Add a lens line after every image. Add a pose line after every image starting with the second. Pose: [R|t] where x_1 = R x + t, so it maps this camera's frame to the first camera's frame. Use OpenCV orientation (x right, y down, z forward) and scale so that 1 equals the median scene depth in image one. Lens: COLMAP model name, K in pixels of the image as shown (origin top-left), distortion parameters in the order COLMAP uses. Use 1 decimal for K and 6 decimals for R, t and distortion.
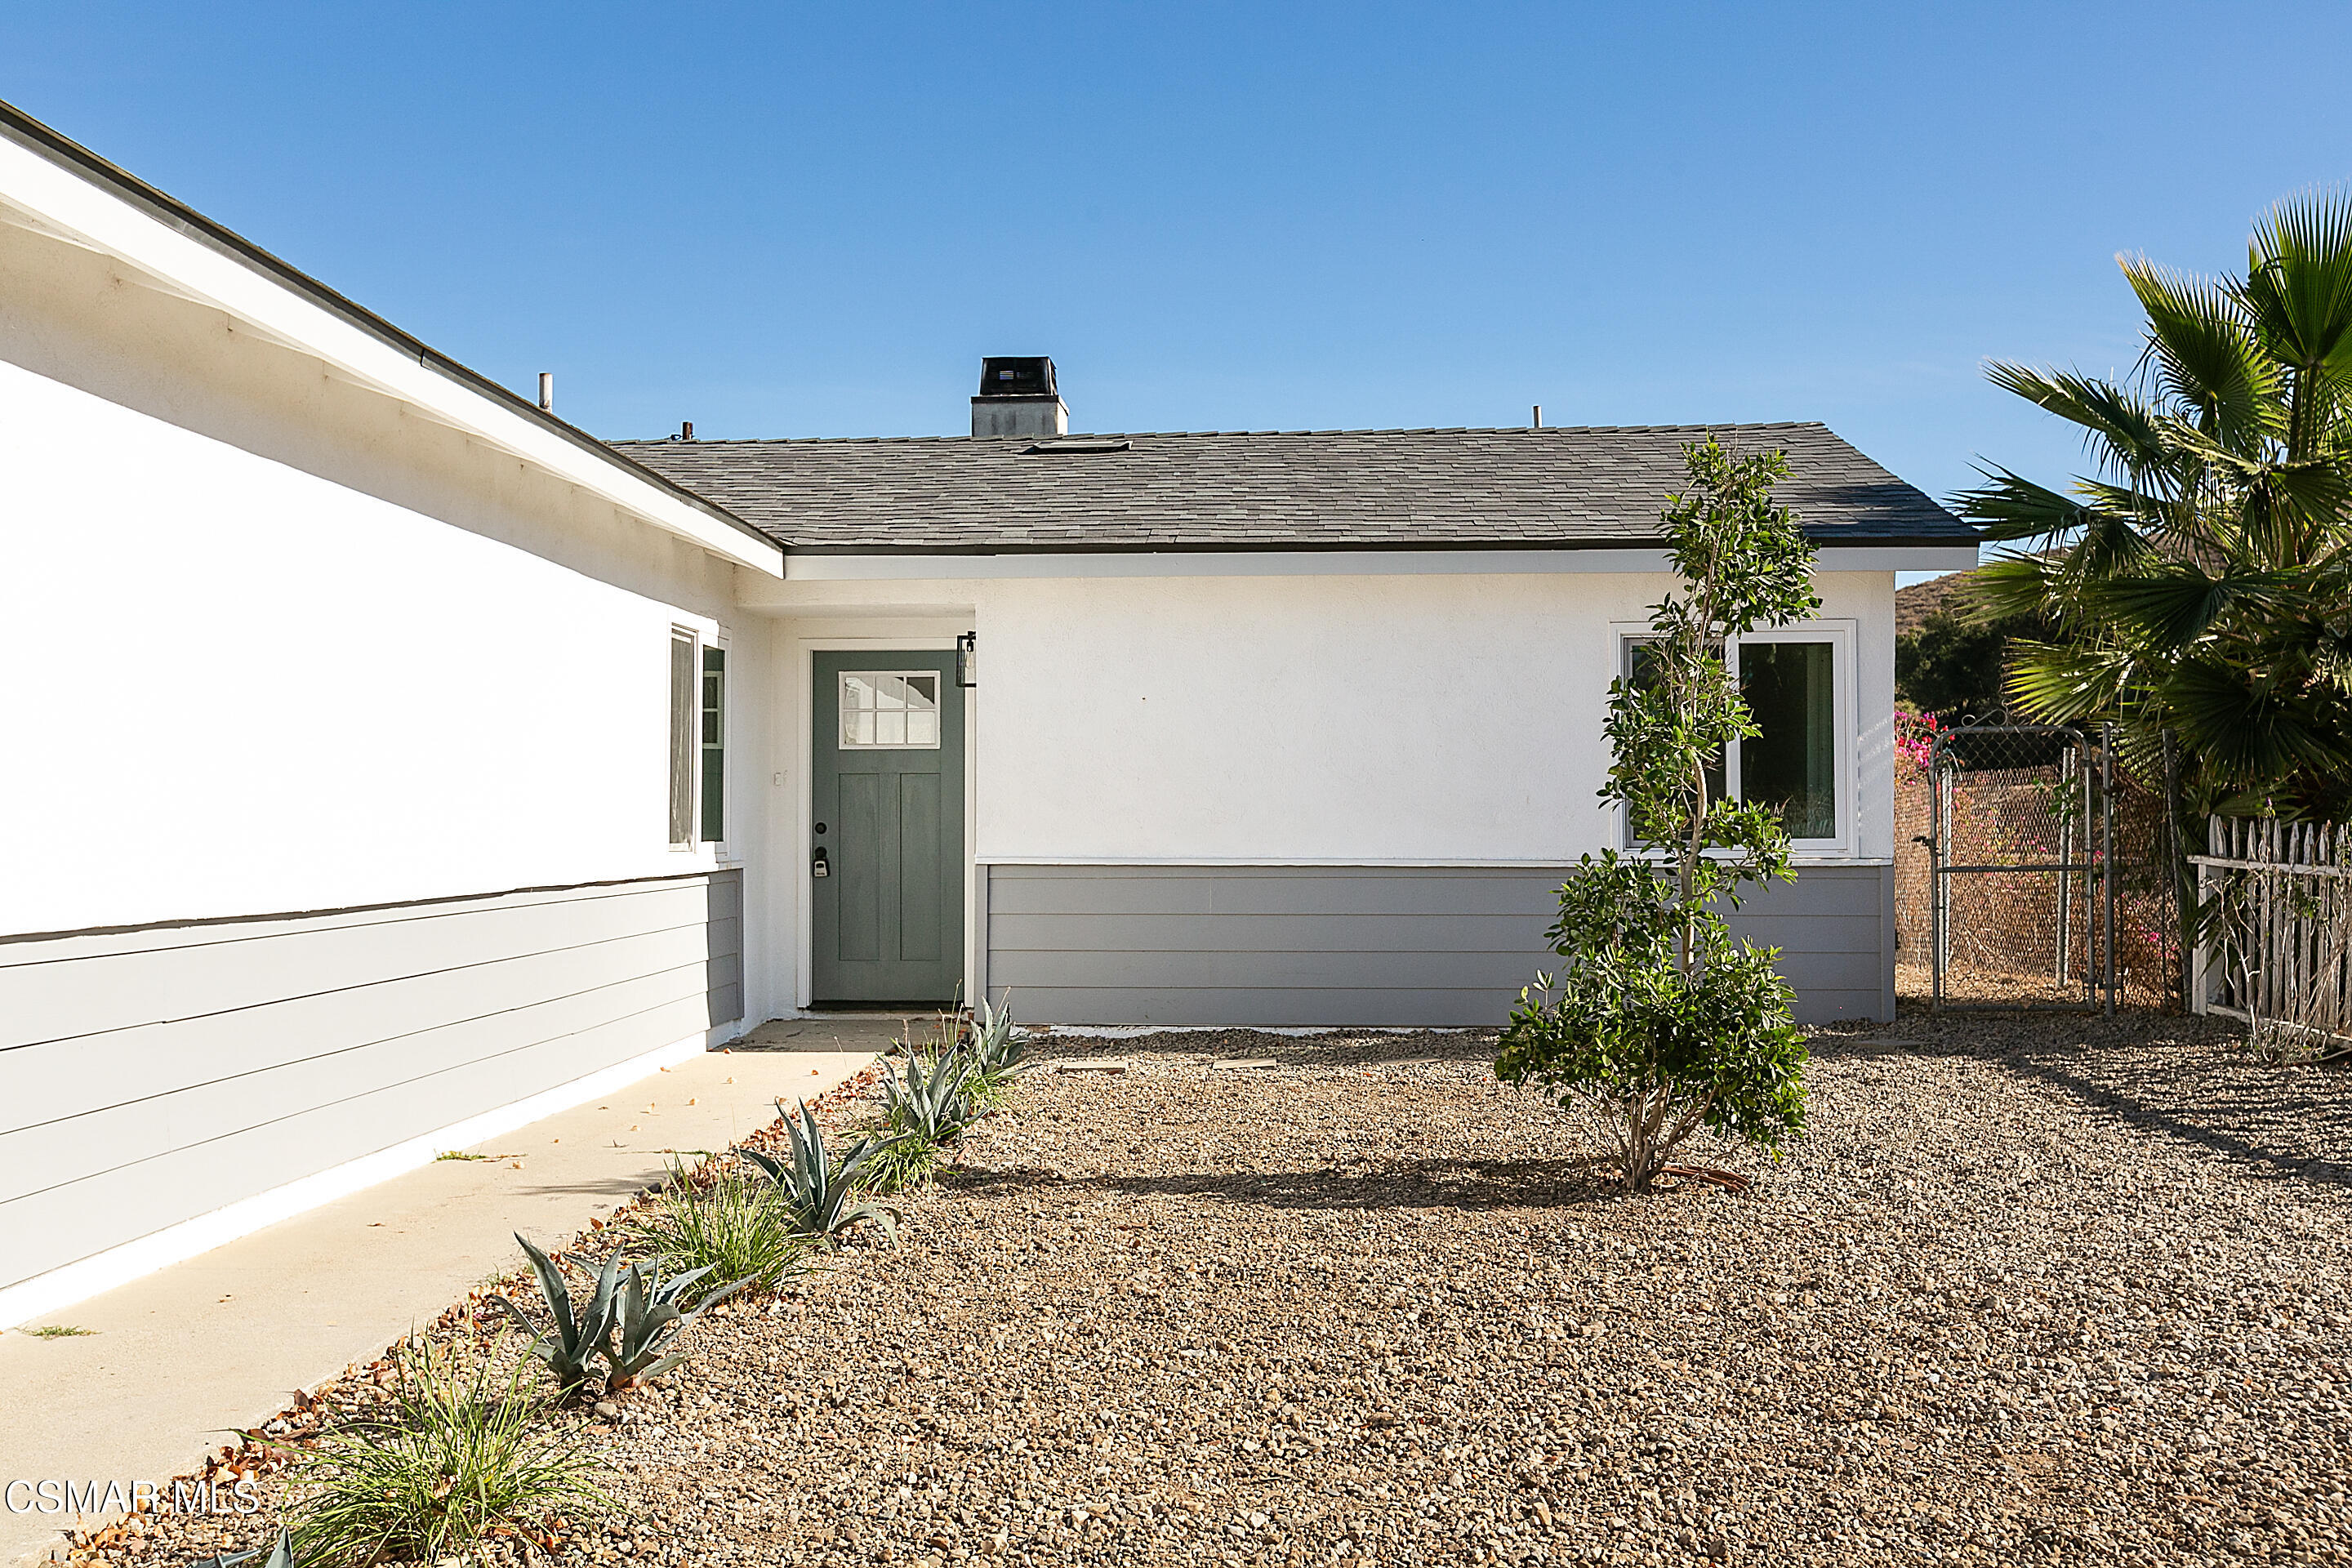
lens RADIAL K [[2283.6, 0, 1180.5], [0, 2283.6, 787.0], [0, 0, 1]] dist [-0.006069, 0.000000]
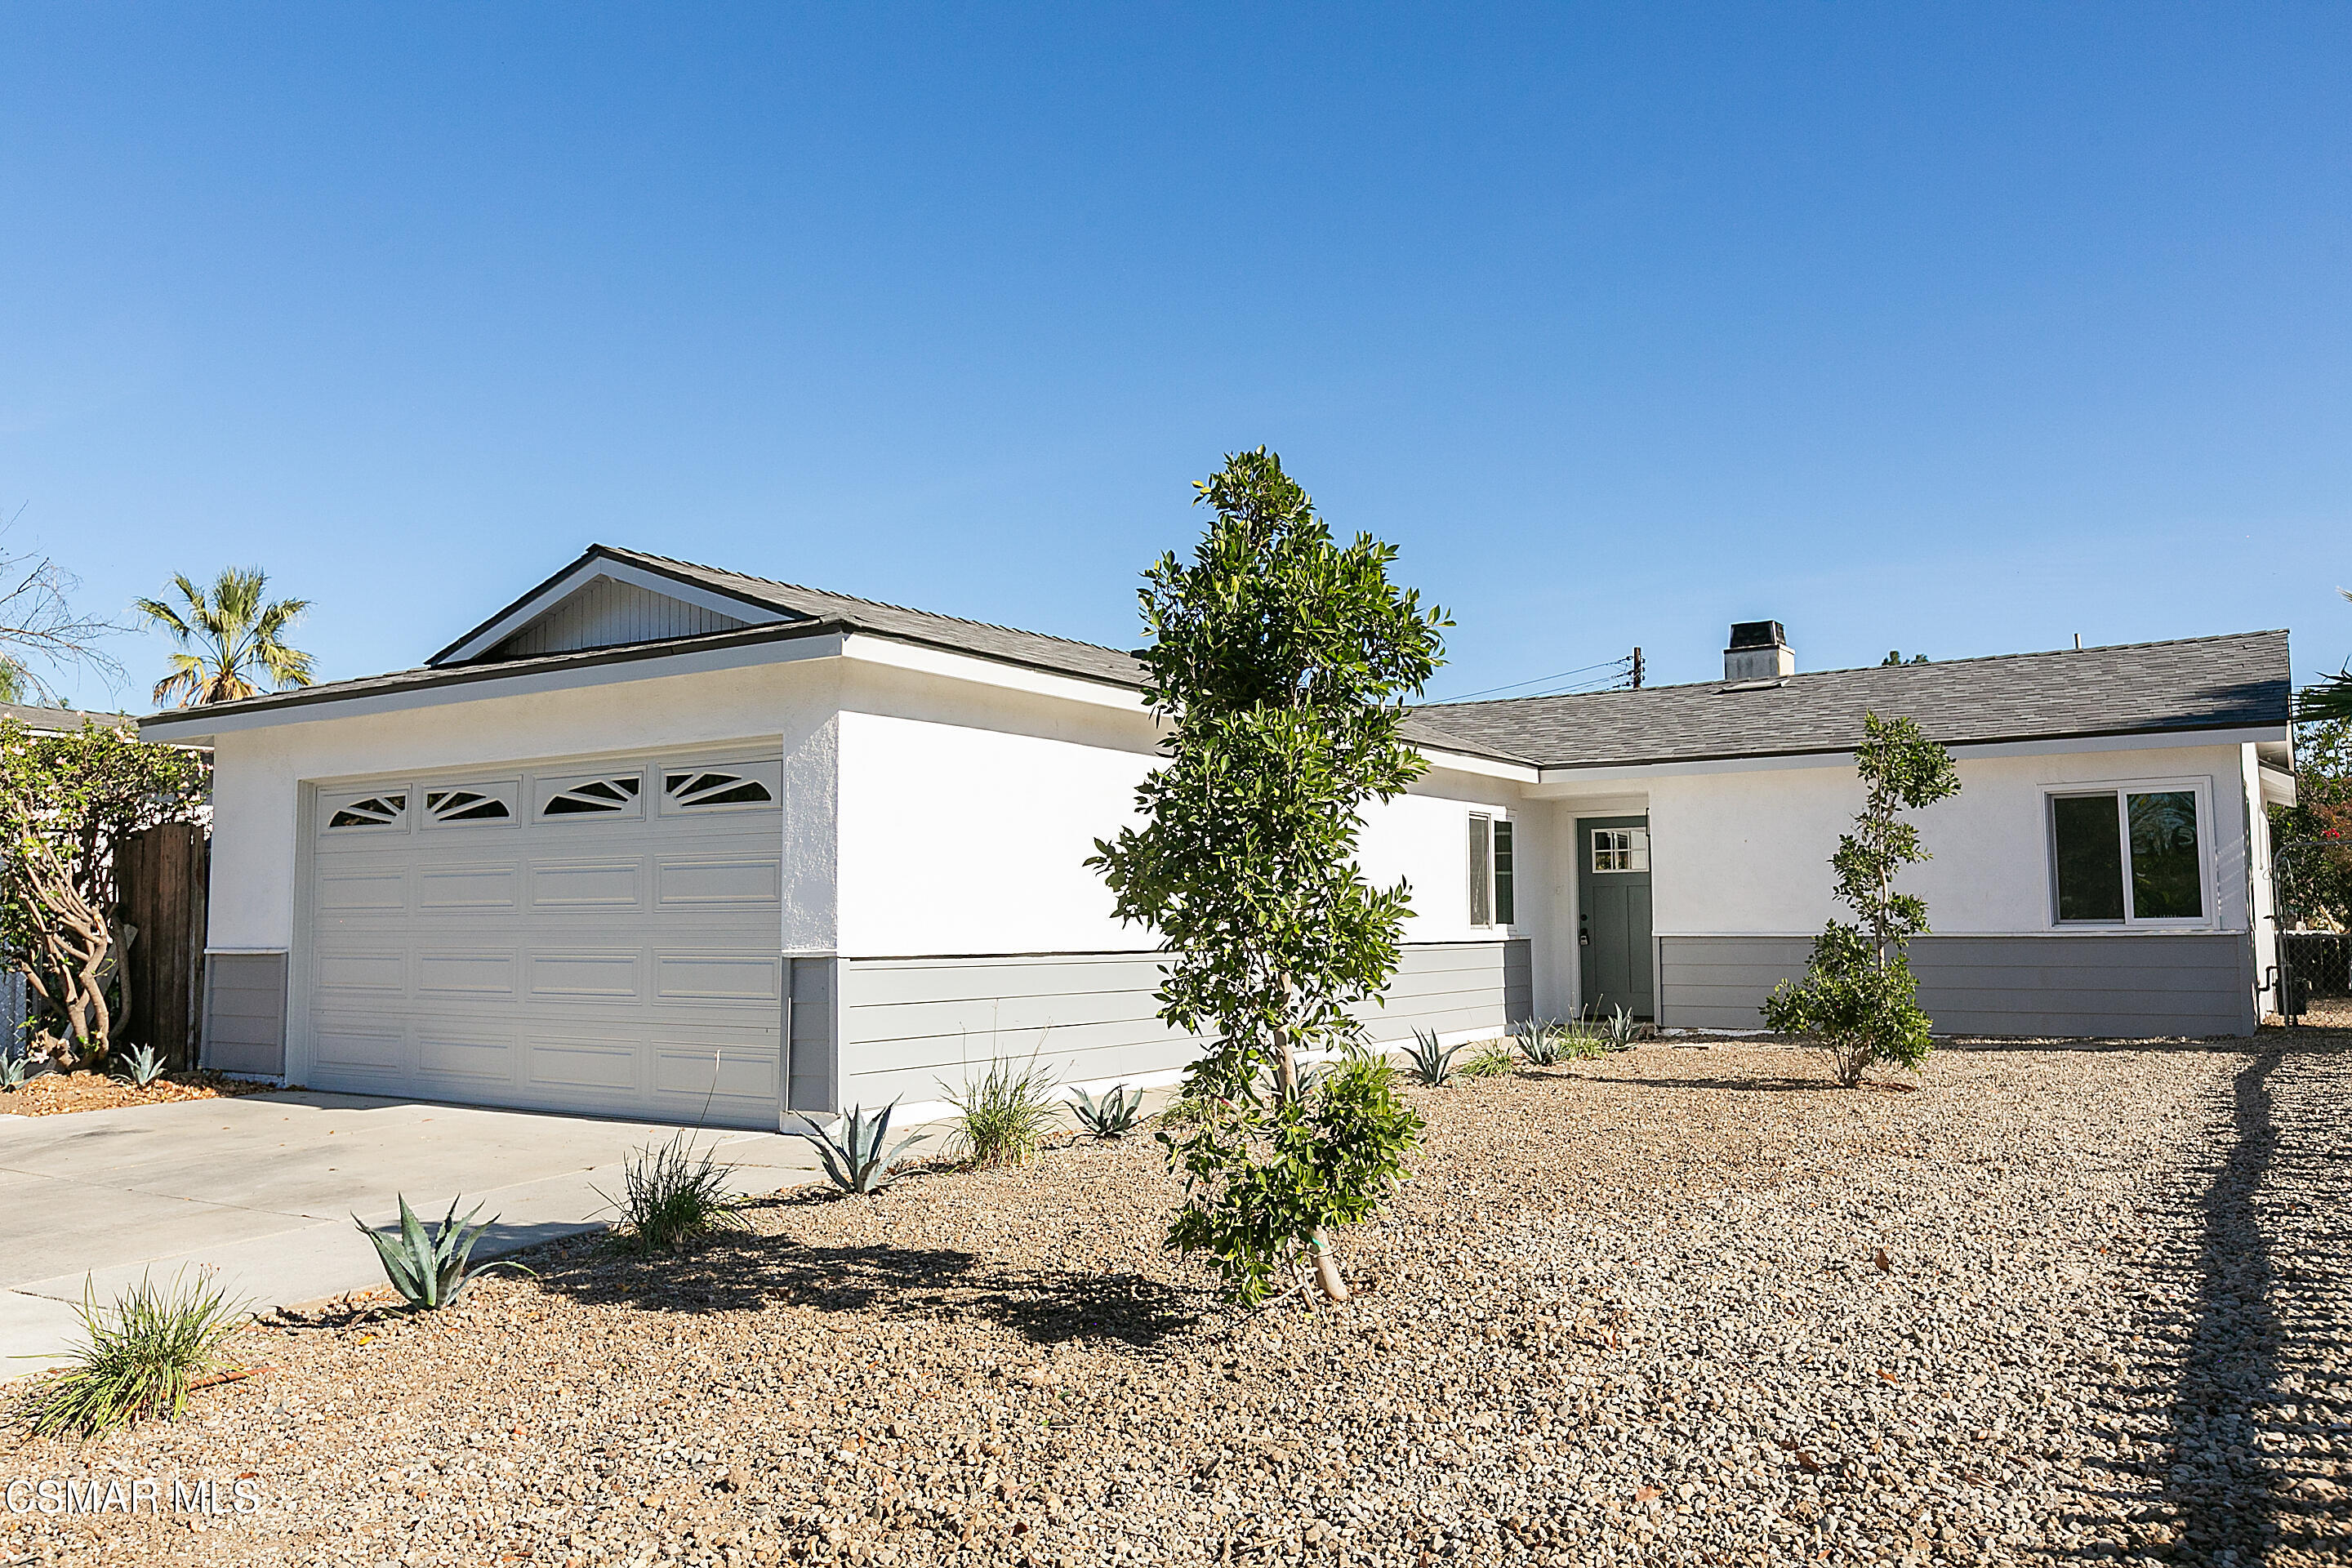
lens RADIAL K [[1762.6, 0, 1175.0], [0, 1762.6, 783.3], [0, 0, 1]] dist [-0.002677, -0.001436]
pose [[0.863188, -0.046506, -0.502736, 0.289989], [0.013683, 0.997538, -0.068784, 0.004288], [0.504697, 0.052495, 0.861699, -0.389283]]
